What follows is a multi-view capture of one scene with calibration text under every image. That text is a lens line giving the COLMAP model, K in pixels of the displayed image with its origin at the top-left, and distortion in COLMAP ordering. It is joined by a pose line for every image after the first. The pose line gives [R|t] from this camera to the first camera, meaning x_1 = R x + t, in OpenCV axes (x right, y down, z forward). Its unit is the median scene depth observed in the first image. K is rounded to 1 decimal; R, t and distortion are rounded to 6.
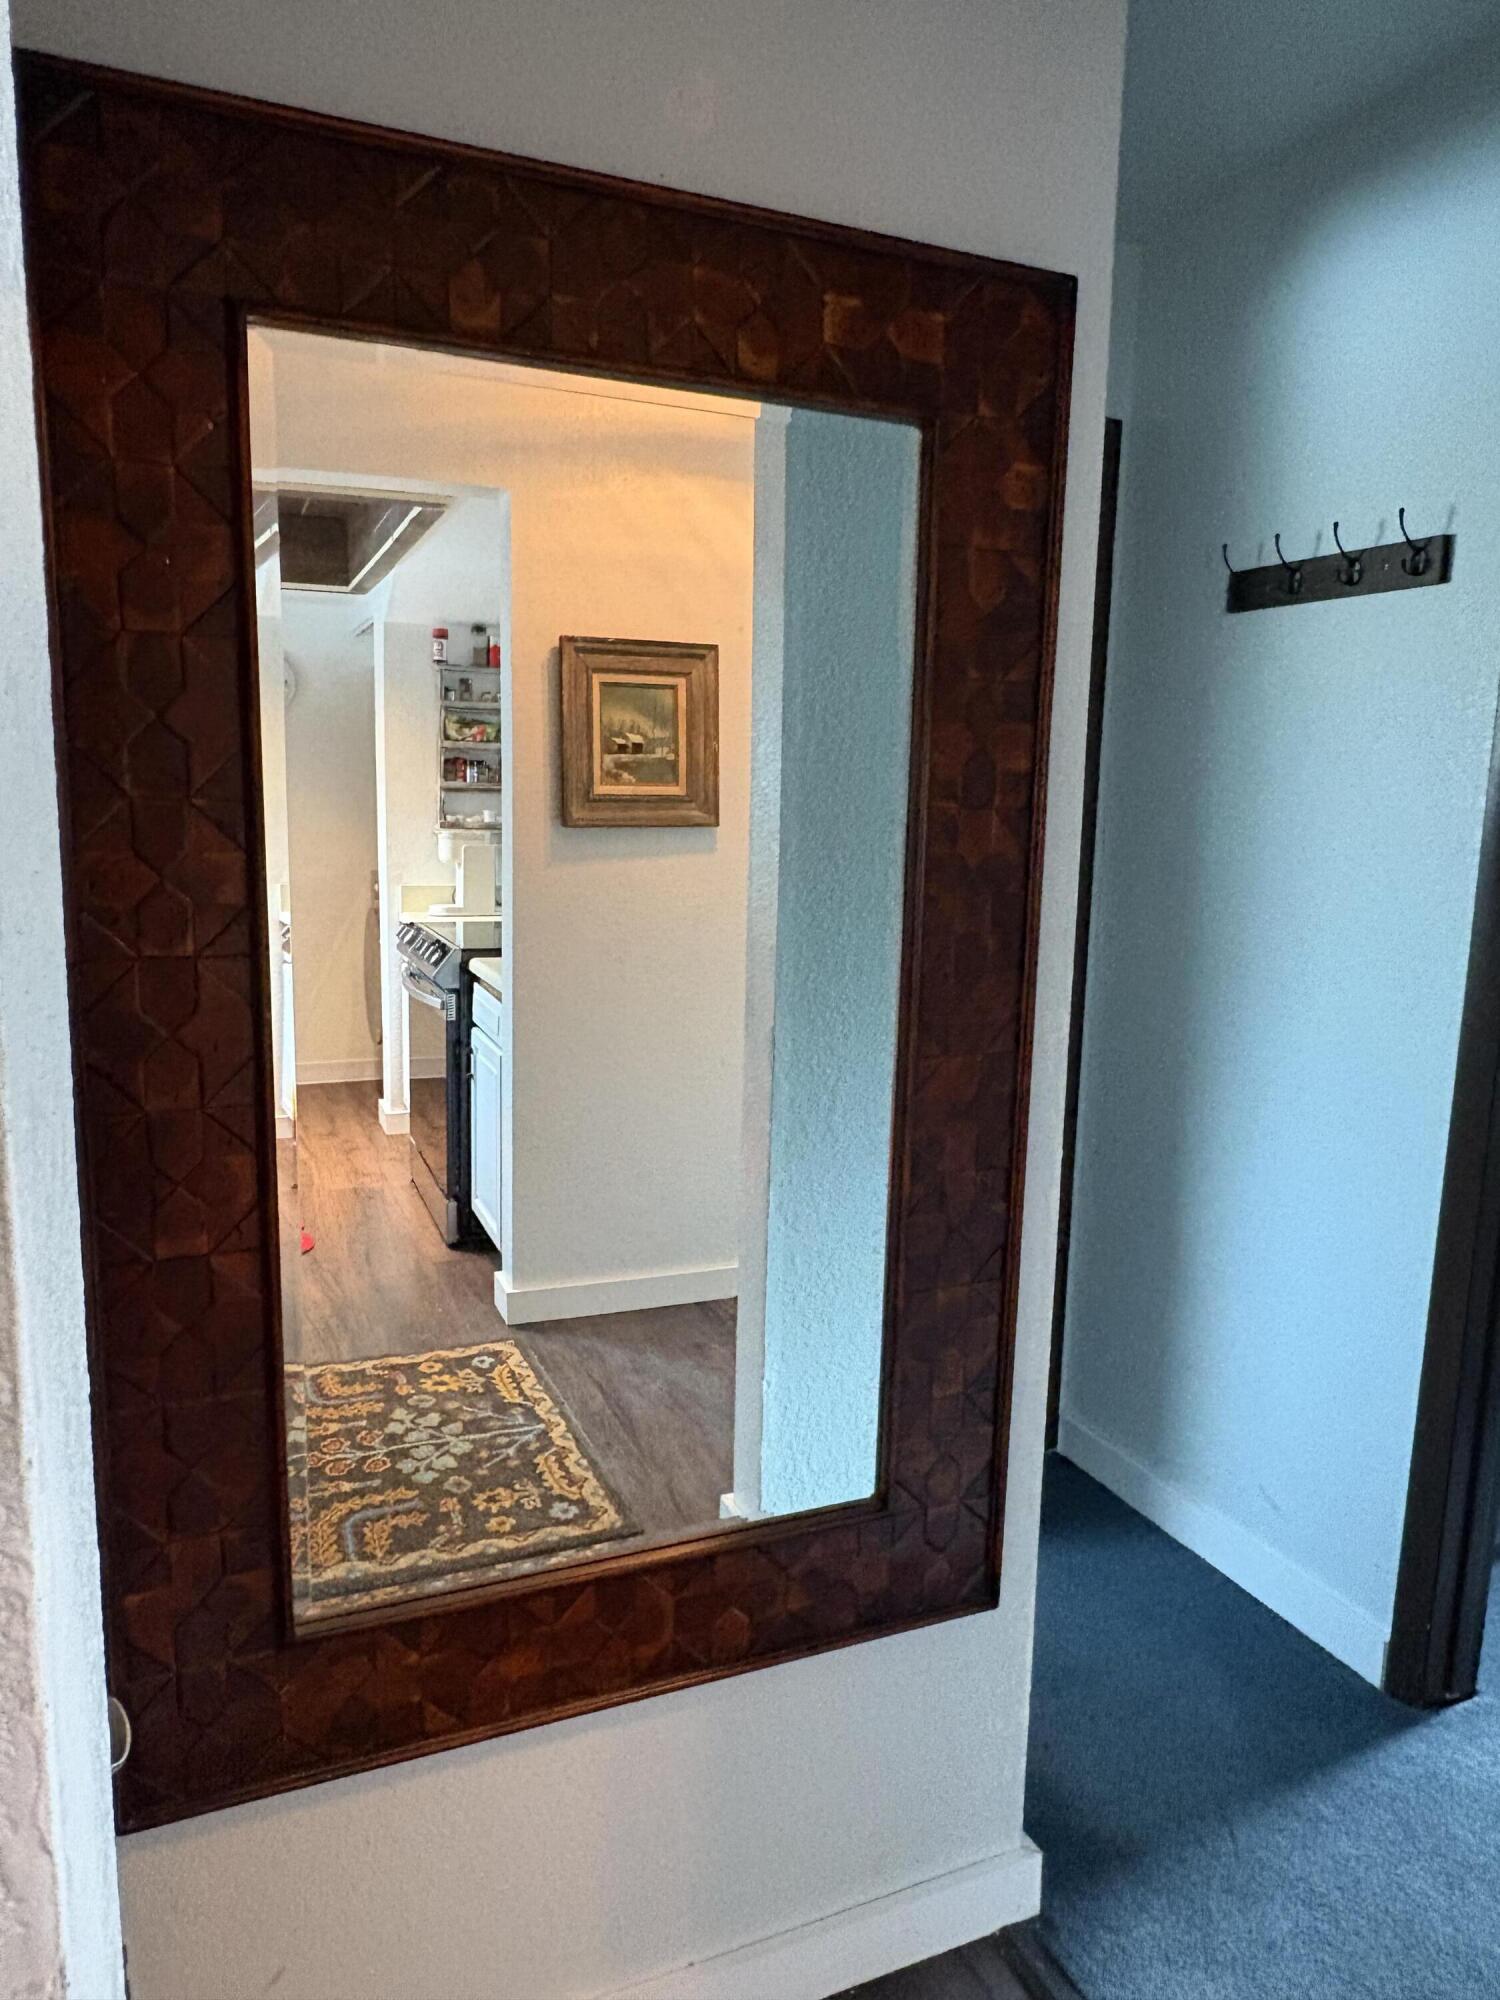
lens RADIAL K [[1309.3, 0, 738.0], [0, 1309.3, 1004.1], [0, 0, 1]] dist [-0.004985, -0.002165]
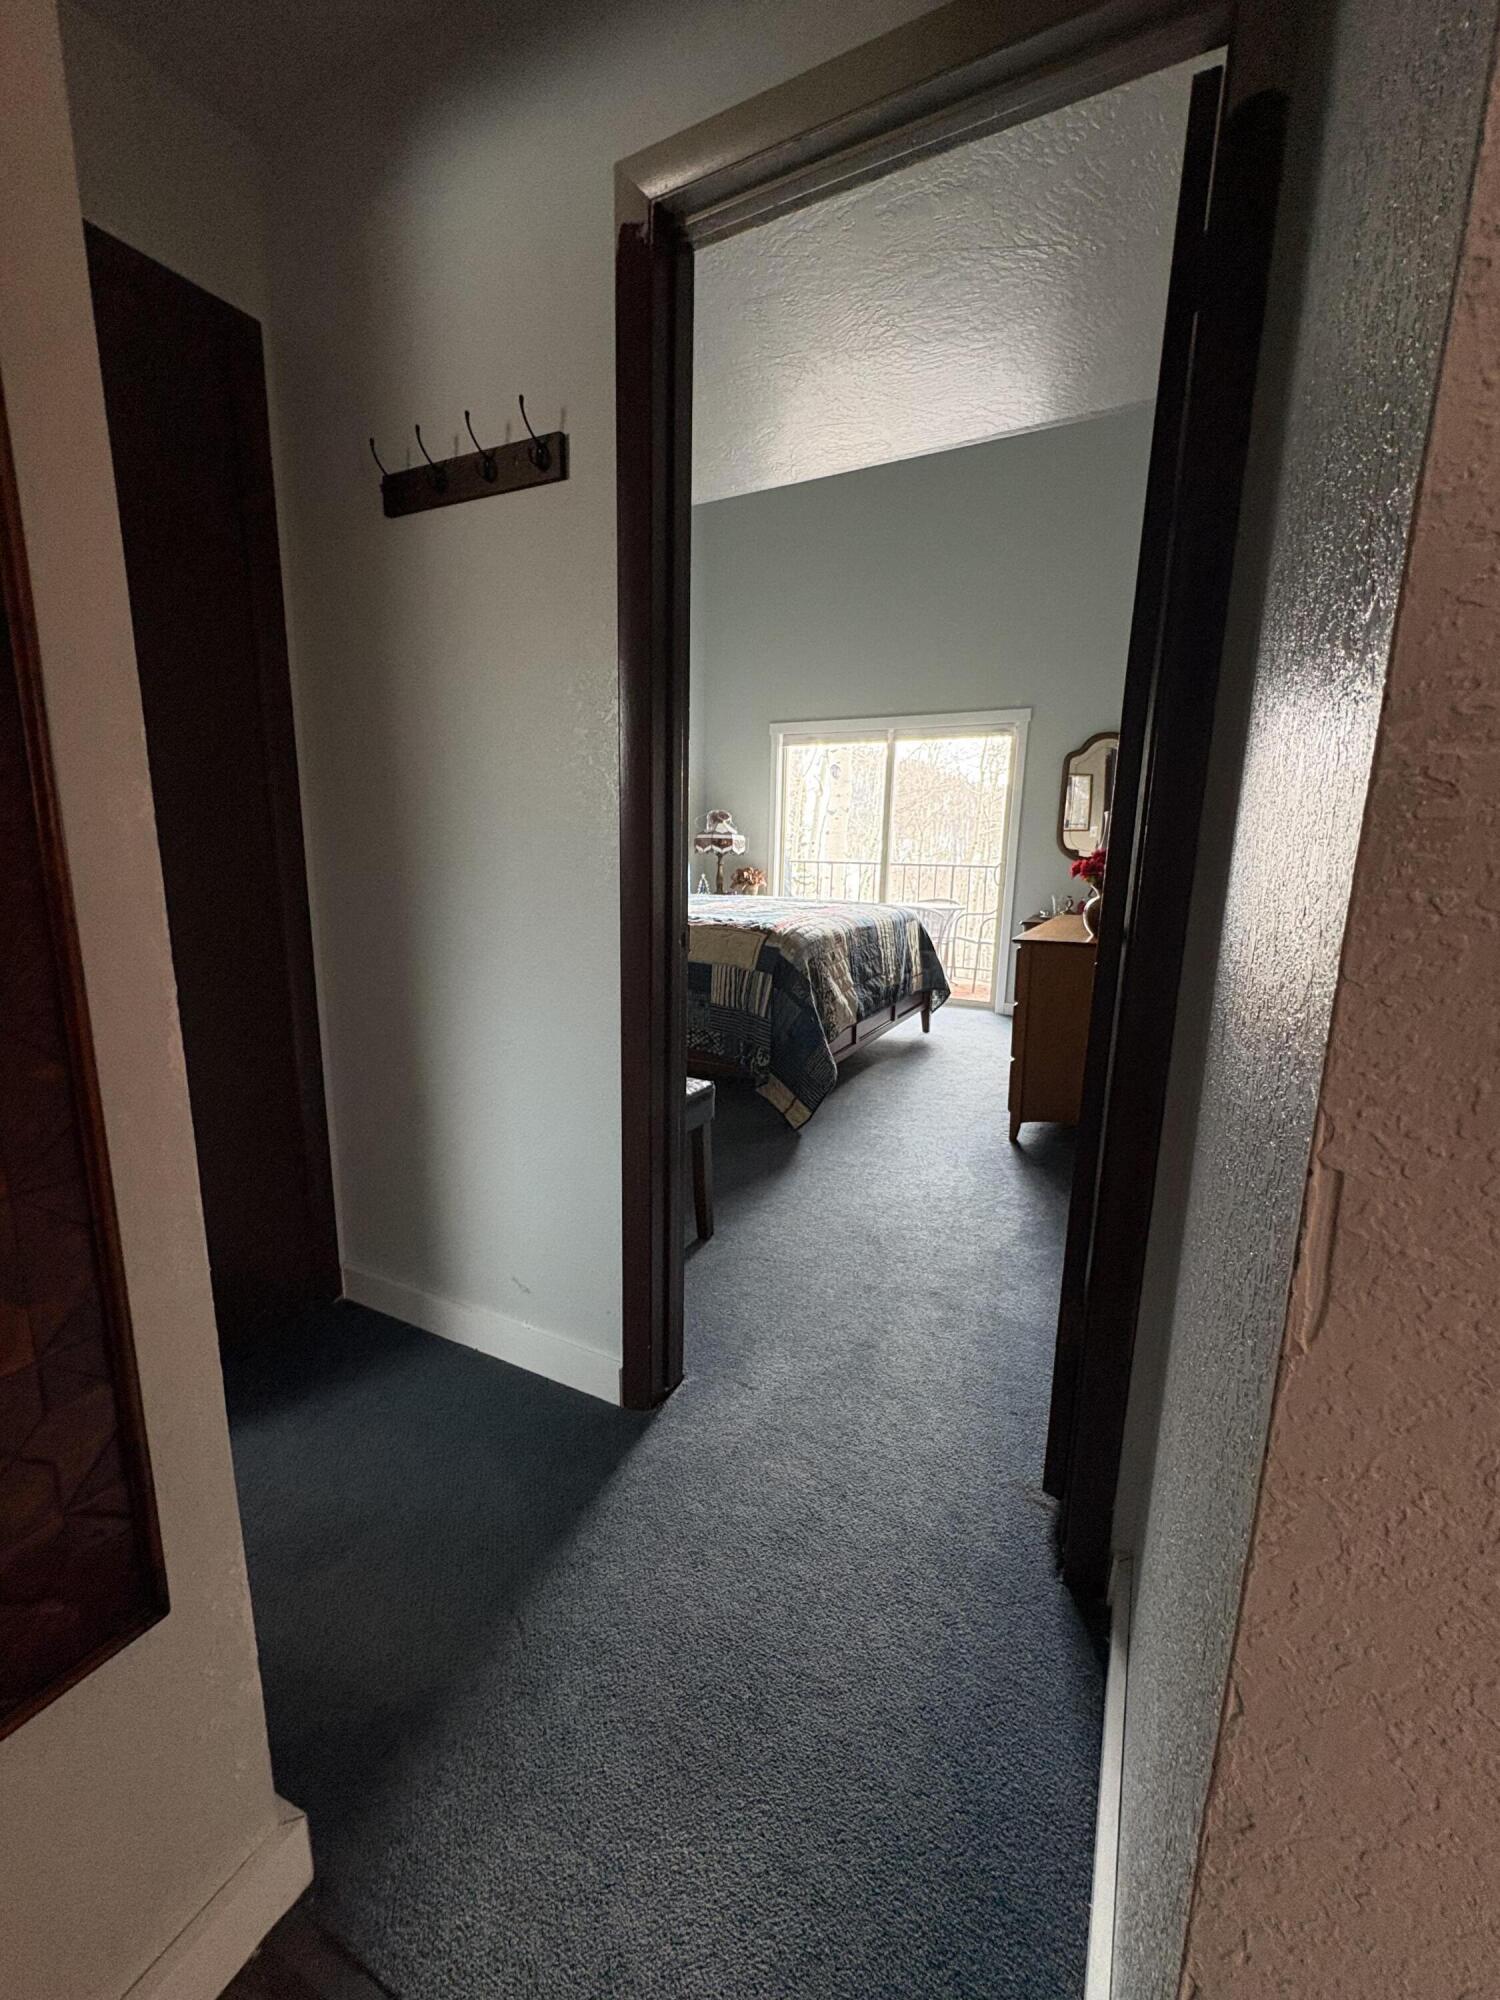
lens RADIAL K [[797.3, 0, 739.3], [0, 797.3, 993.9], [0, 0, 1]] dist [-0.004075, -0.000057]
pose [[0.776884, -0.125090, 0.617092, 0.162314], [0.098914, 0.992144, 0.076590, 0.085212], [-0.621825, 0.001538, 0.783154, 0.337923]]
